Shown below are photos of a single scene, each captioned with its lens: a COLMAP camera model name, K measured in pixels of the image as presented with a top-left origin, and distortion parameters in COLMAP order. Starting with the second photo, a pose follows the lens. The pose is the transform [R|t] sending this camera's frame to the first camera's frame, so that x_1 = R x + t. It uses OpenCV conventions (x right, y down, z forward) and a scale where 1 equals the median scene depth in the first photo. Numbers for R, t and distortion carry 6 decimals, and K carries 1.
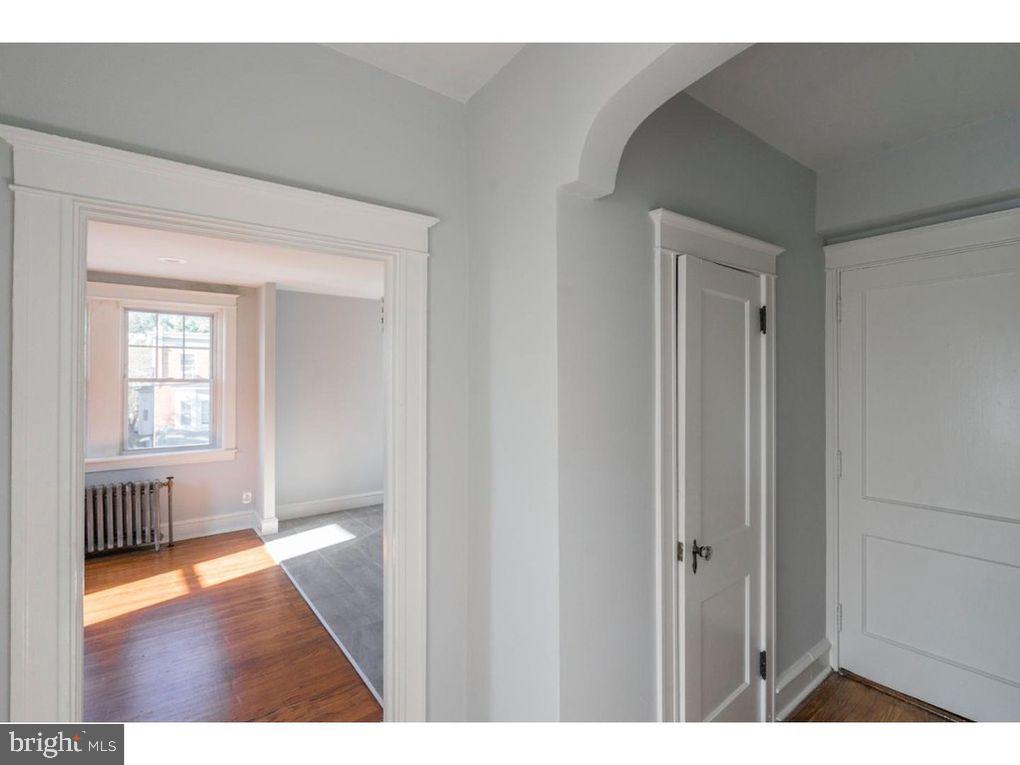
lens RADIAL K [[490.5, 0, 564.4], [0, 490.5, 379.4], [0, 0, 1]] dist [-0.000227, -0.000243]
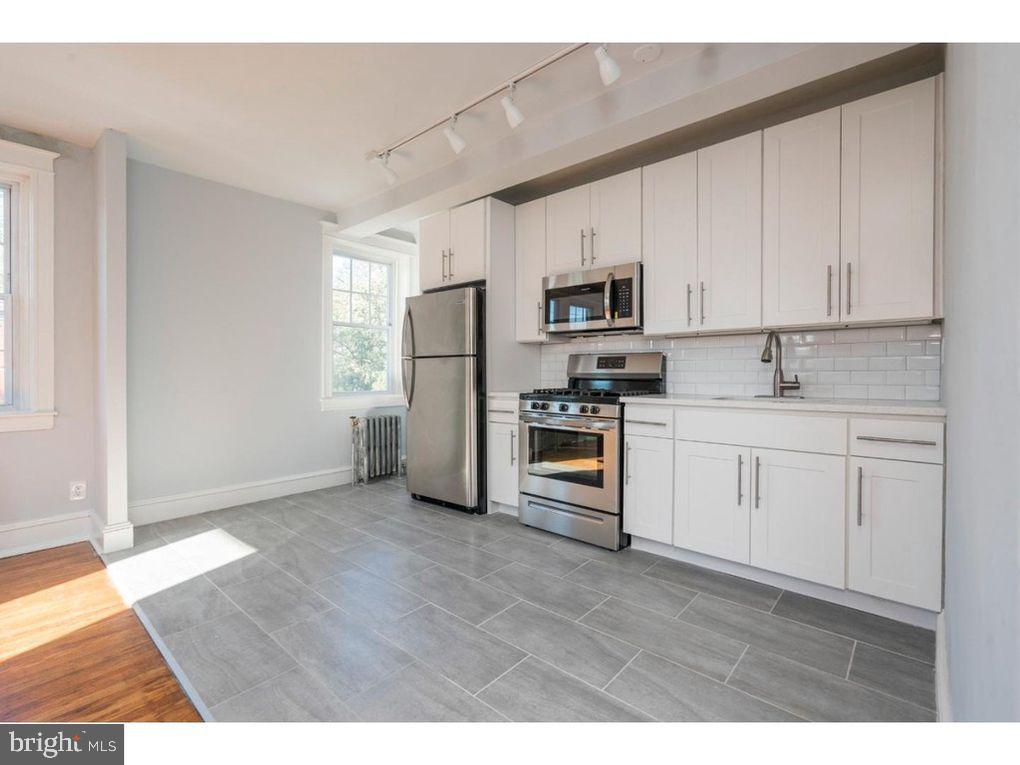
lens RADIAL K [[466.3, 0, 509.1], [0, 466.3, 376.7], [0, 0, 1]] dist [-0.004003, 0.000081]
pose [[0.989963, -0.001386, 0.141323, -0.253124], [-0.000586, 0.999903, 0.013909, 0.116270], [-0.141329, -0.013852, 0.989866, 0.454020]]
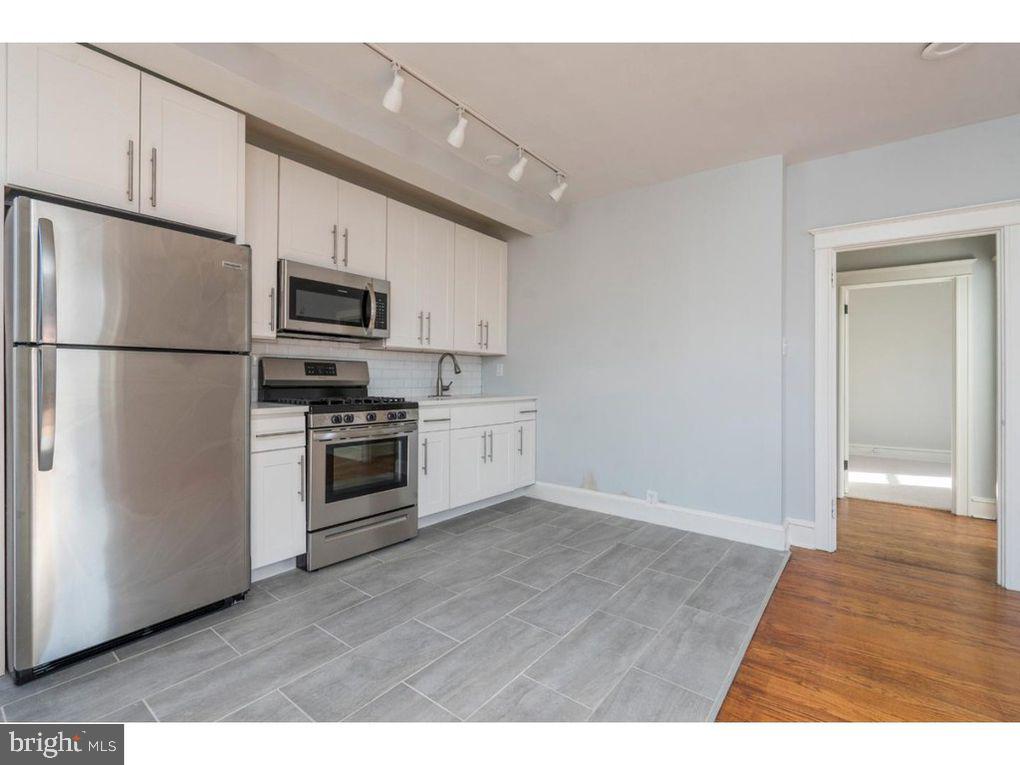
lens RADIAL K [[464.4, 0, 511.5], [0, 464.4, 378.3], [0, 0, 1]] dist [-0.003175, 0.000355]
pose [[-0.210778, 0.001519, 0.977533, -0.782011], [-0.009462, 0.999949, -0.003594, 0.117706], [-0.977488, -0.010007, -0.210753, 1.100065]]
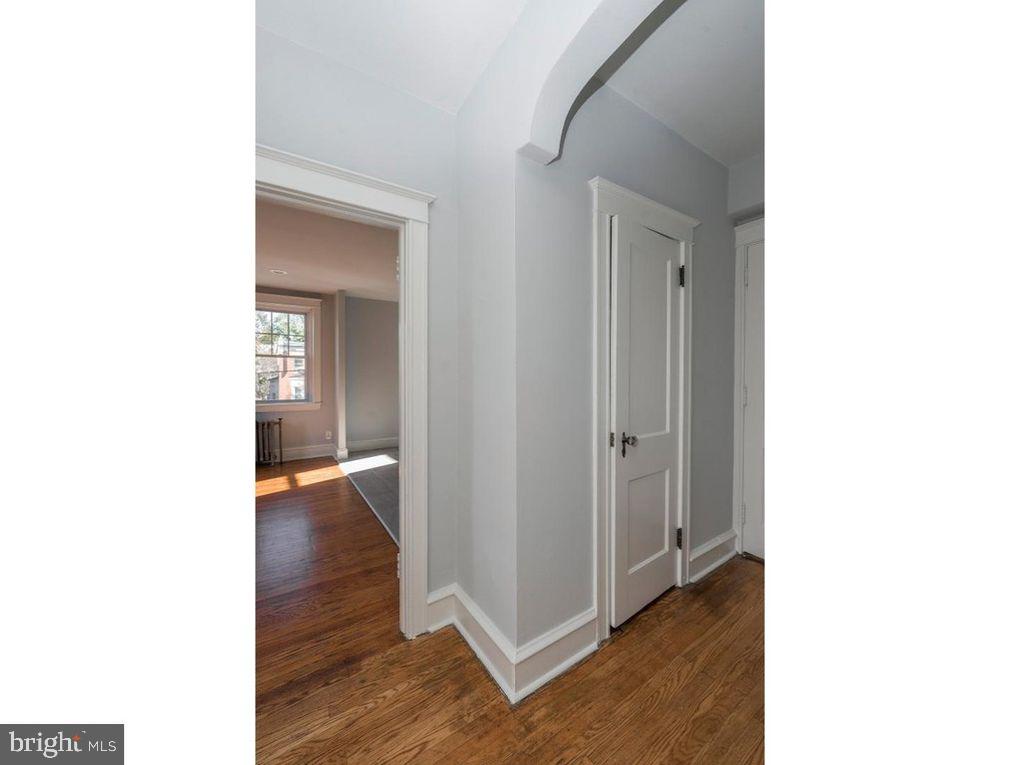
lens RADIAL K [[344.9, 0, 510.0], [0, 344.9, 382.5], [0, 0, 1]] dist [-0.000961, -0.000013]
pose [[0.994041, 0.003120, -0.108965, 0.026484], [-0.001195, 0.999842, 0.017728, 0.077402], [0.109003, -0.017492, 0.993888, 0.016034]]
